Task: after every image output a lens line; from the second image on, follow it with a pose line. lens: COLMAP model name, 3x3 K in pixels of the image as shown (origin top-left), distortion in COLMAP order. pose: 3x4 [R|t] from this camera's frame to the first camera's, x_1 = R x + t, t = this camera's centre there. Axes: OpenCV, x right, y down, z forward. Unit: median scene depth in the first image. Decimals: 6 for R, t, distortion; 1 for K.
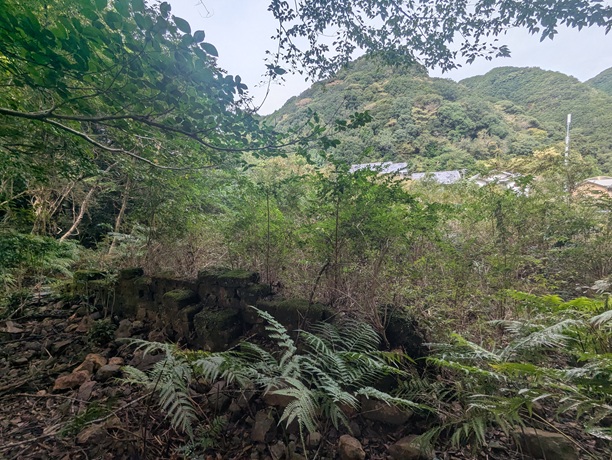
lens RADIAL K [[292.9, 0, 304.4], [0, 292.9, 230.5], [0, 0, 1]] dist [-0.001694, 0.000922]
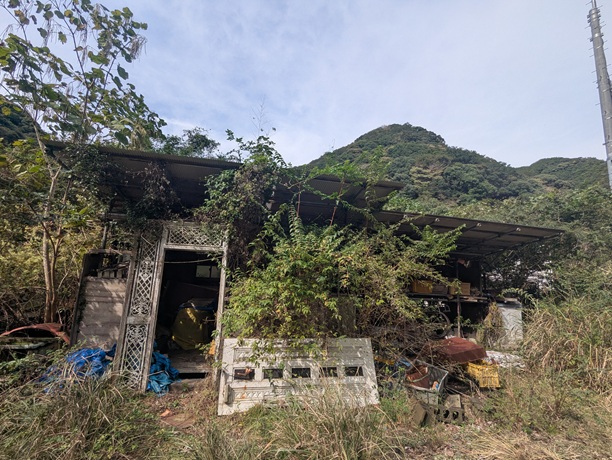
lens RADIAL K [[292.9, 0, 306.3], [0, 292.9, 229.0], [0, 0, 1]] dist [-0.001694, 0.000922]
pose [[0.984849, 0.068505, -0.159309, 0.222721], [-0.111492, 0.953763, -0.279115, 0.004998], [0.132822, 0.292648, 0.946951, 0.242466]]
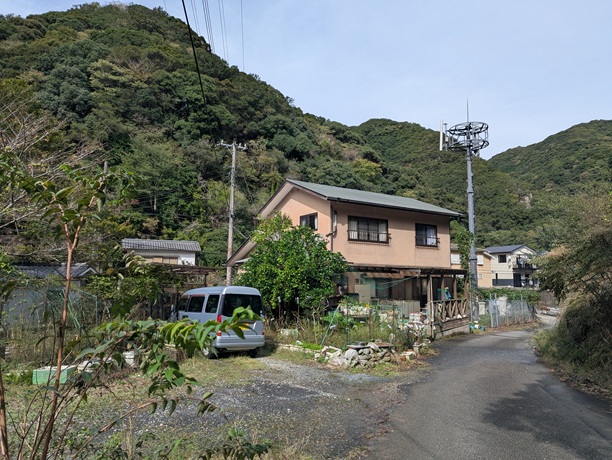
lens RADIAL K [[431.8, 0, 304.6], [0, 431.8, 225.6], [0, 0, 1]] dist [0.035202, -0.008942]
pose [[0.939627, 0.106413, 0.325234, 0.476490], [-0.019687, 0.965656, -0.259076, -0.017743], [-0.341634, 0.237032, 0.909452, 0.363939]]
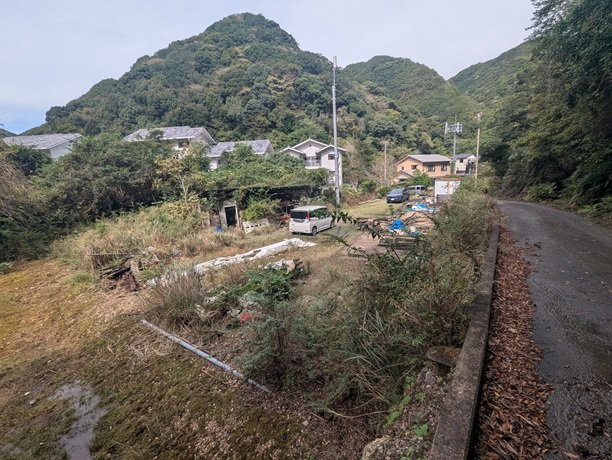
lens RADIAL K [[292.9, 0, 305.4], [0, 292.9, 231.3], [0, 0, 1]] dist [-0.001694, 0.000922]
pose [[0.956108, -0.057926, 0.287230, 0.193161], [0.041653, 0.997178, 0.062452, 0.004430], [-0.290037, -0.047747, 0.955823, 0.086774]]
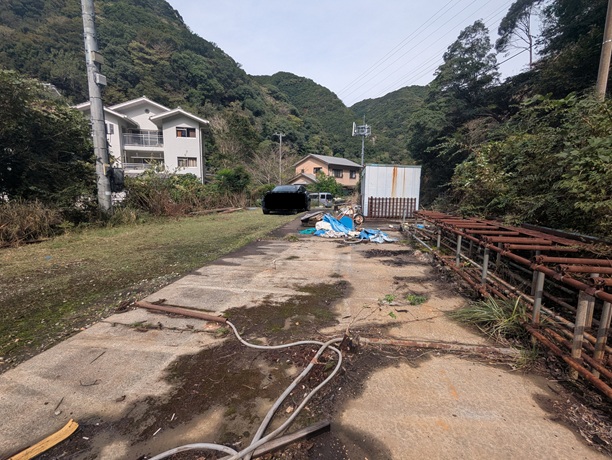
lens RADIAL K [[292.9, 0, 306.6], [0, 292.9, 230.8], [0, 0, 1]] dist [-0.001694, 0.000922]
pose [[0.814674, -0.022460, 0.579483, 0.299646], [0.013722, 0.999717, 0.019457, 0.003348], [-0.579756, -0.007900, 0.814752, 0.229866]]
